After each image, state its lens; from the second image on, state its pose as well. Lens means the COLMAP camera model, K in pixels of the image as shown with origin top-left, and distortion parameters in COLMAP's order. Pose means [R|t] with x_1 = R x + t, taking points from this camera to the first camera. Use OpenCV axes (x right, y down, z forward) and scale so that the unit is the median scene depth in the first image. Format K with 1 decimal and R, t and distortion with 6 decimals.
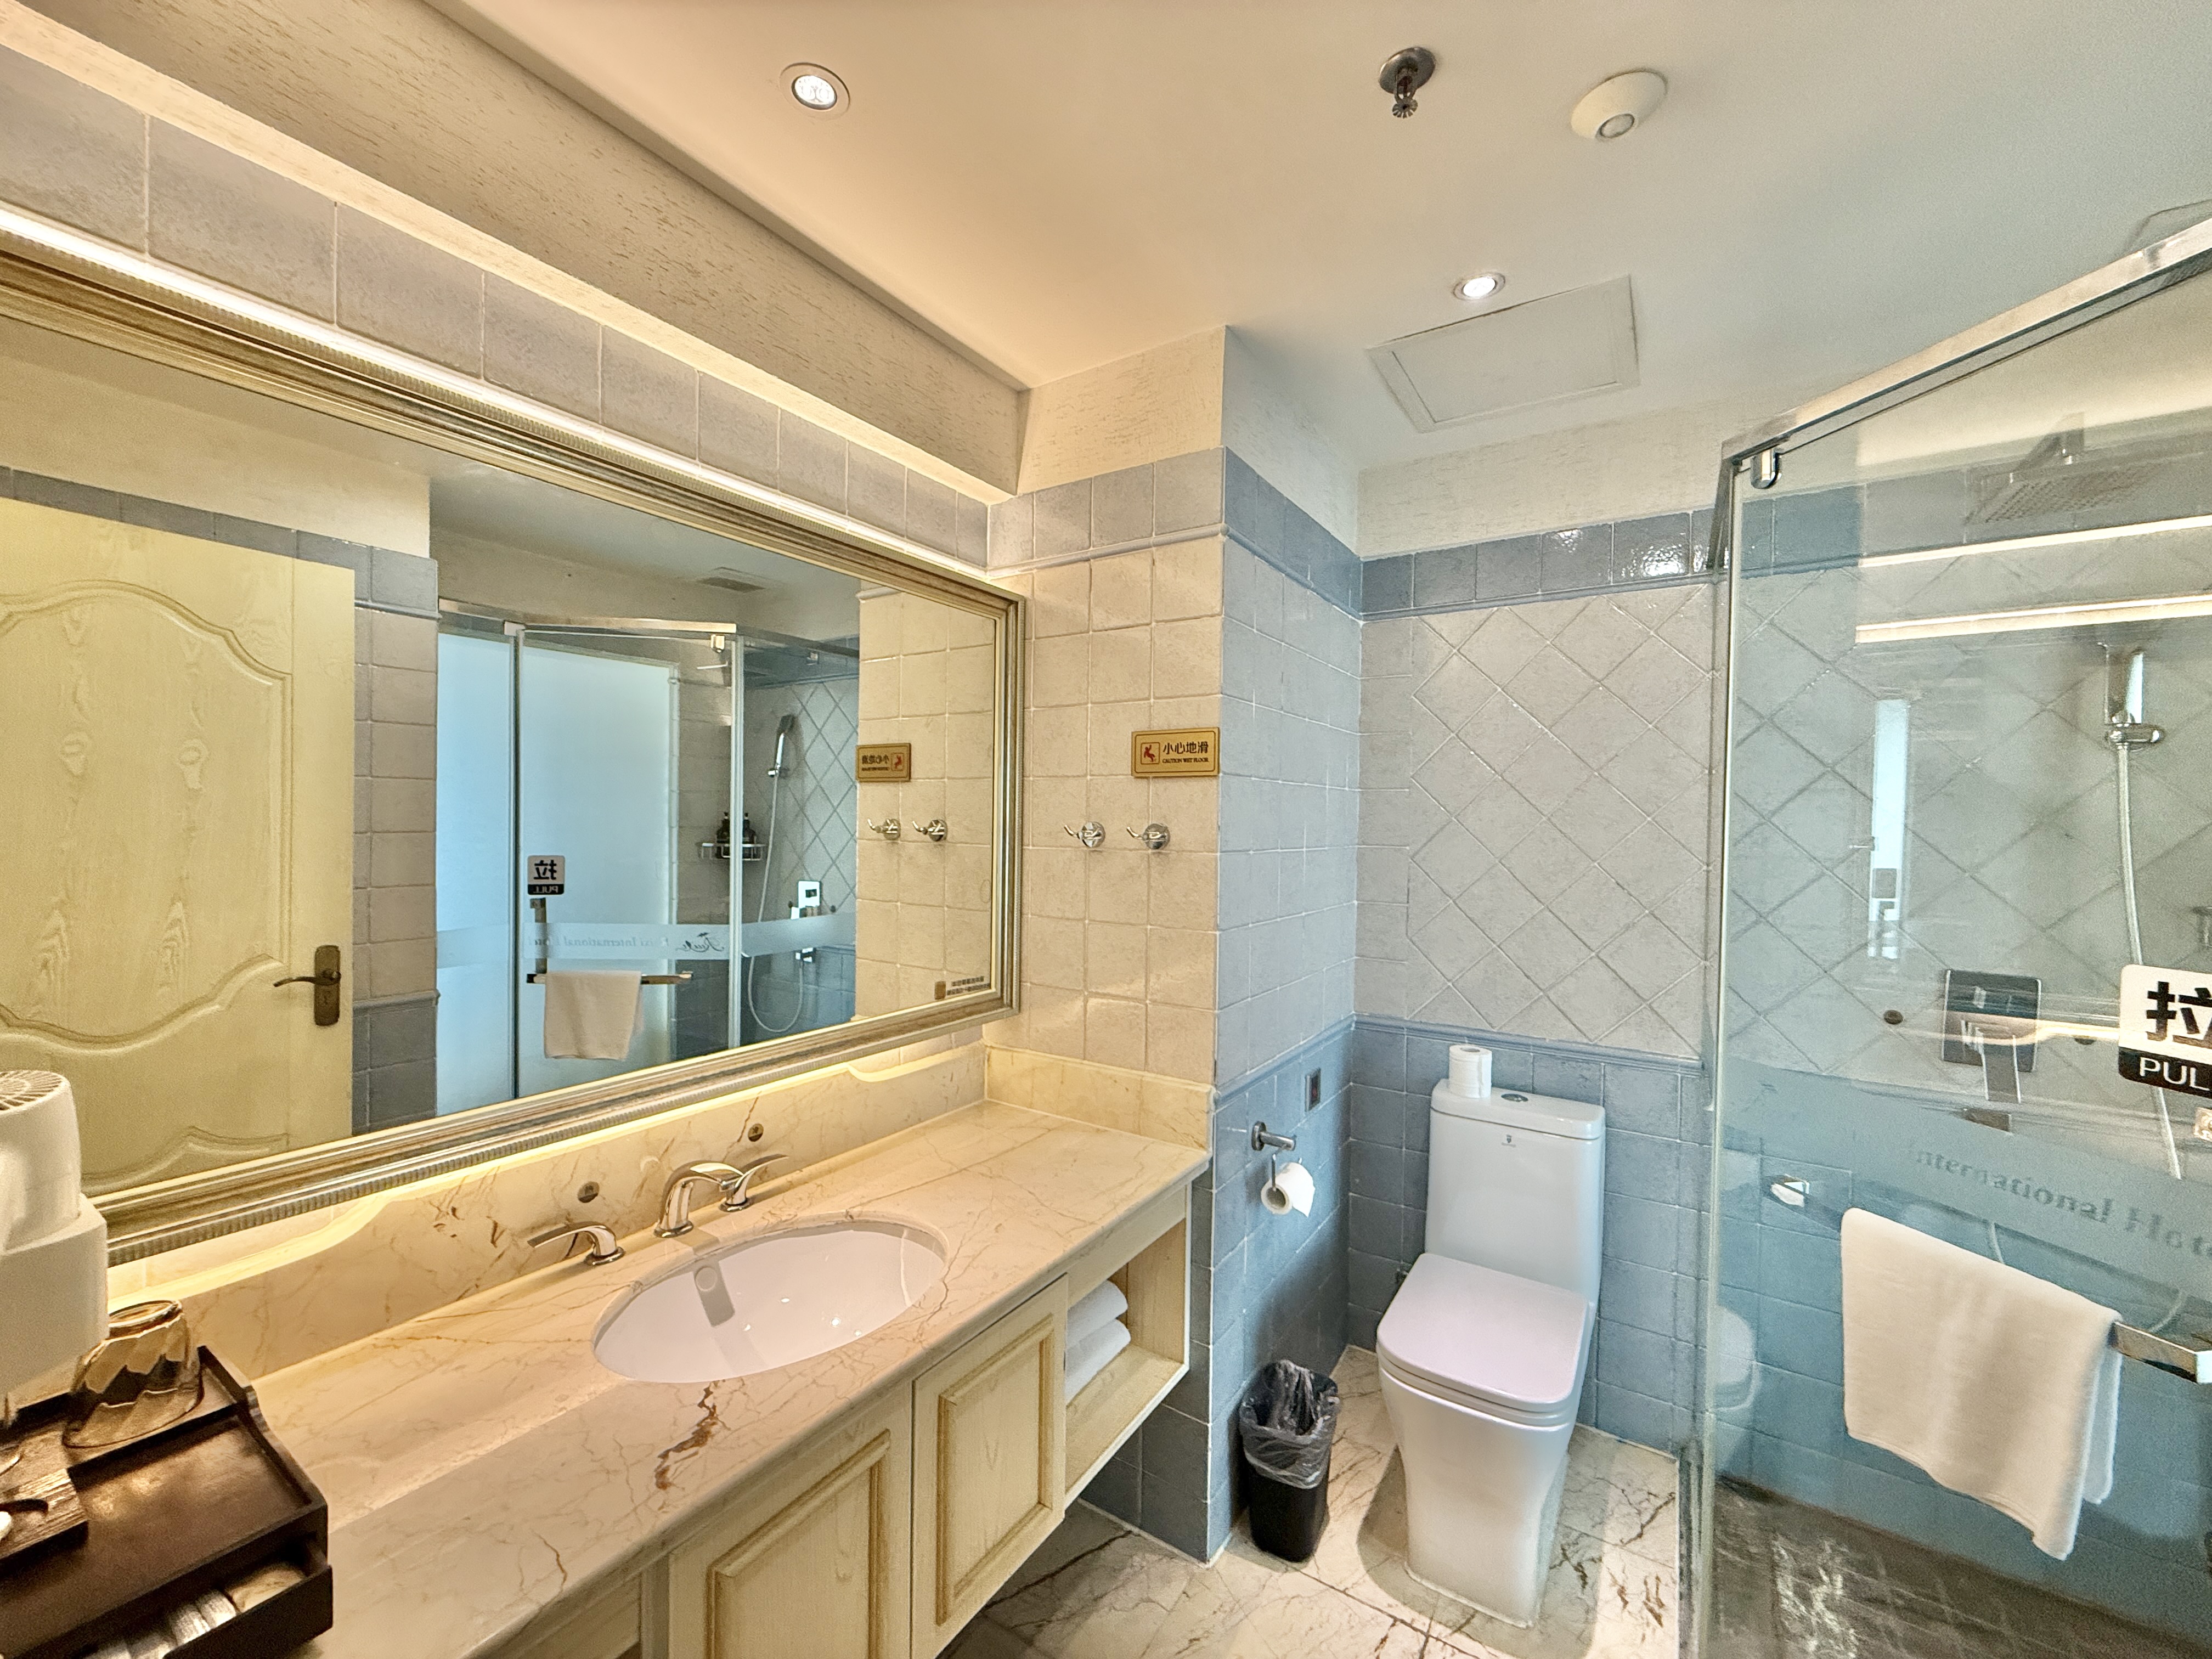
lens RADIAL K [[883.4, 0, 1104.8], [0, 883.4, 832.3], [0, 0, 1]] dist [0.000605, 0.000015]
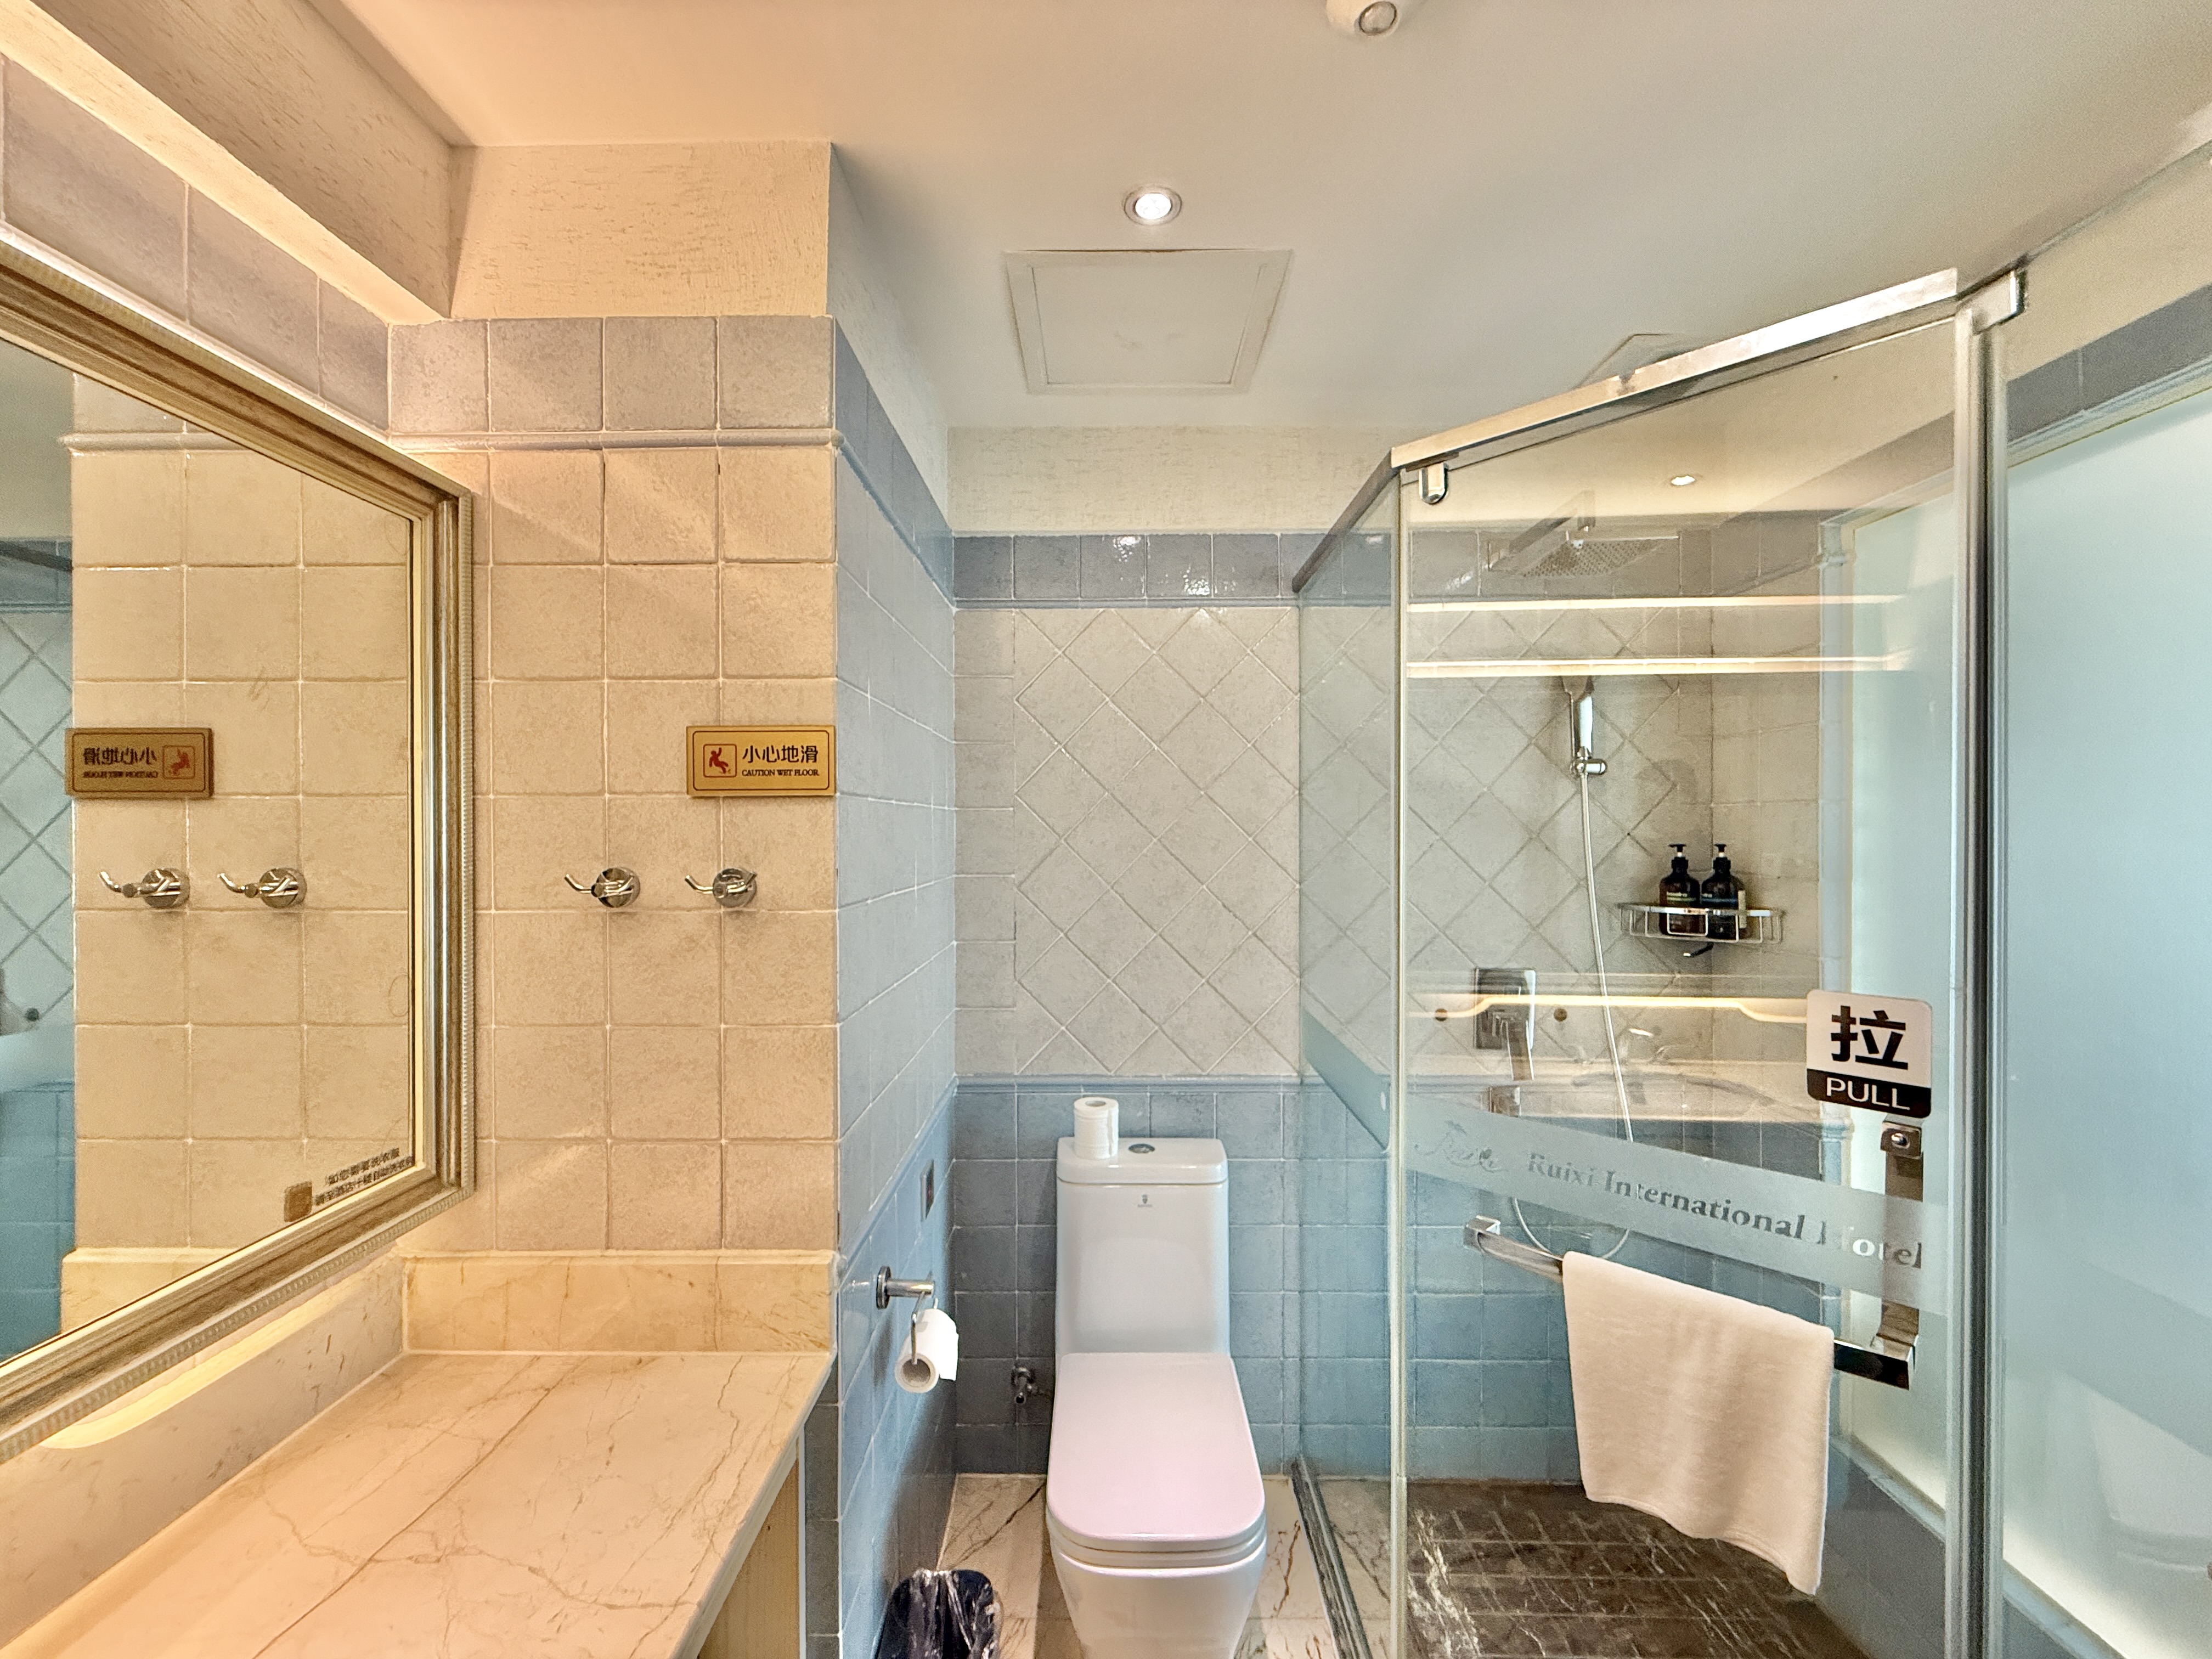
lens RADIAL K [[883.4, 0, 1104.8], [0, 883.4, 832.3], [0, 0, 1]] dist [0.000605, 0.000015]
pose [[0.842159, -0.018397, 0.538915, -0.059951], [0.022067, 0.999756, -0.000356, -0.028951], [-0.538777, 0.012192, 0.842360, 0.288117]]
